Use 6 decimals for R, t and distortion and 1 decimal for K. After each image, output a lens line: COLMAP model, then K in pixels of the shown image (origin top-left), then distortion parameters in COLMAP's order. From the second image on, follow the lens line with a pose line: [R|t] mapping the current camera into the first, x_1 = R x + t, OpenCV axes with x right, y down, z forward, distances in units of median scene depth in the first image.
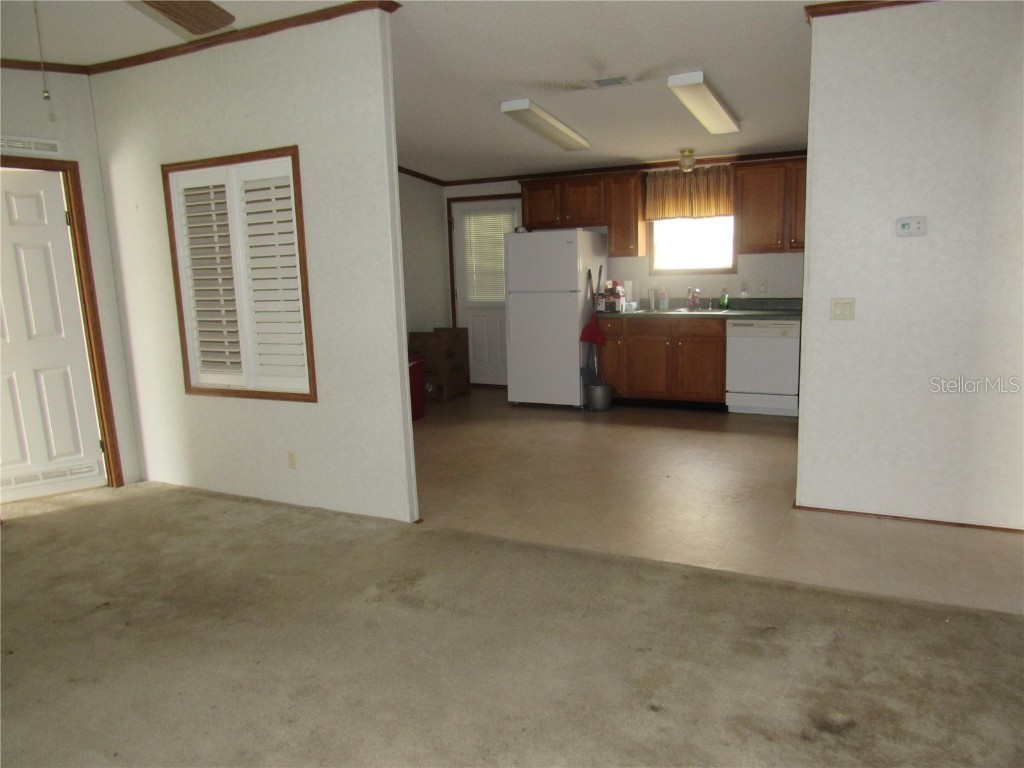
lens RADIAL K [[730.9, 0, 518.1], [0, 730.9, 383.5], [0, 0, 1]] dist [-0.030066, 0.010784]
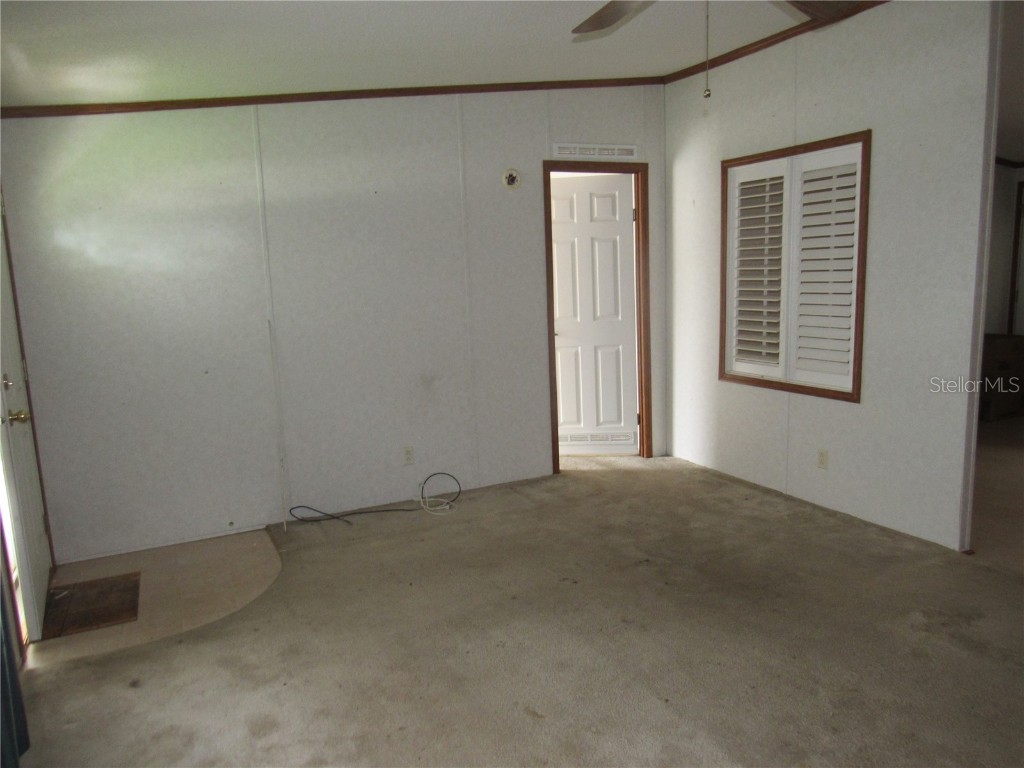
lens RADIAL K [[730.9, 0, 517.5], [0, 730.9, 383.7], [0, 0, 1]] dist [-0.030066, 0.010784]
pose [[0.796461, 0.103376, -0.595788, -0.070469], [-0.100419, 0.994209, 0.038265, 0.009594], [0.596294, 0.029352, 0.802230, -0.016564]]
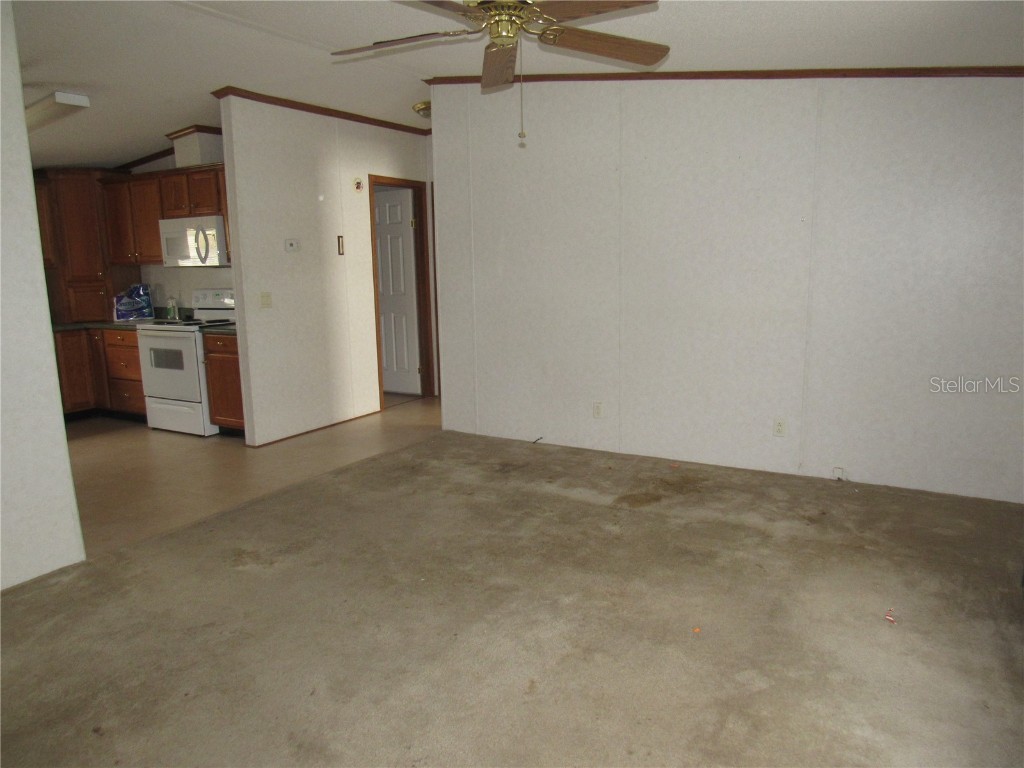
lens RADIAL K [[730.9, 0, 507.6], [0, 730.9, 387.5], [0, 0, 1]] dist [-0.030066, 0.010784]
pose [[0.075182, -0.139125, 0.987417, -0.896062], [0.191562, 0.973791, 0.122620, -0.016285], [-0.978597, 0.179933, 0.099863, 0.375073]]
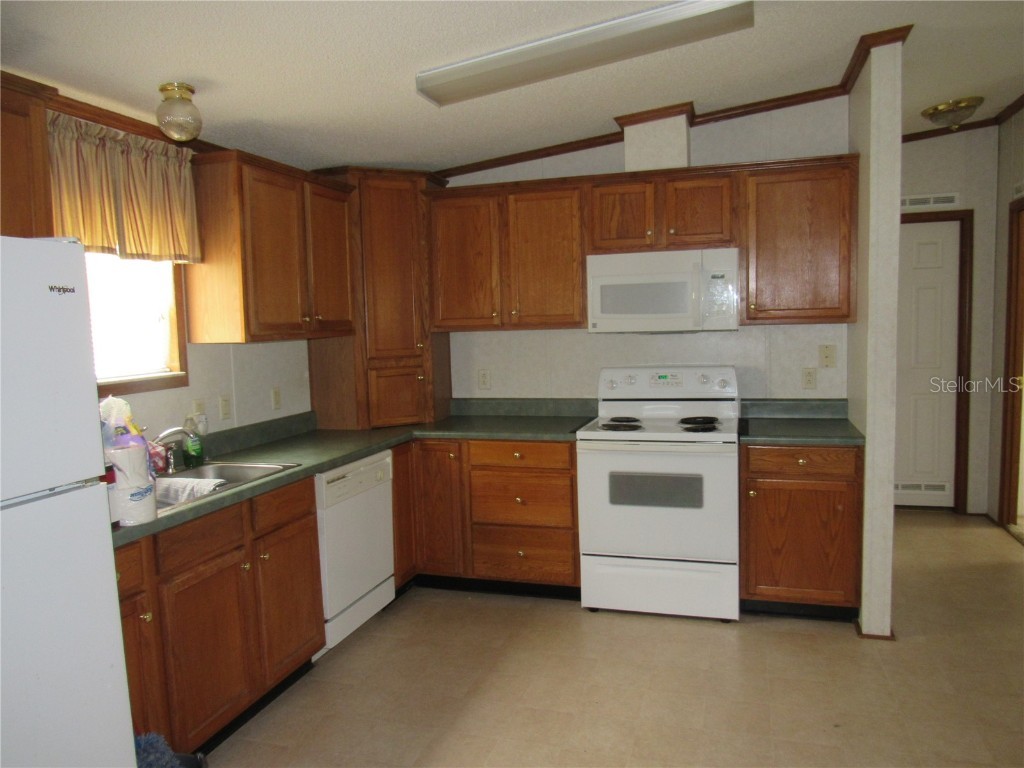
lens RADIAL K [[730.9, 0, 506.8], [0, 730.9, 384.4], [0, 0, 1]] dist [-0.030066, 0.010784]
pose [[-0.157858, -0.036354, 0.986792, -0.305278], [0.204940, 0.976357, 0.068754, -0.234551], [-0.965961, 0.213086, -0.146675, 1.435595]]
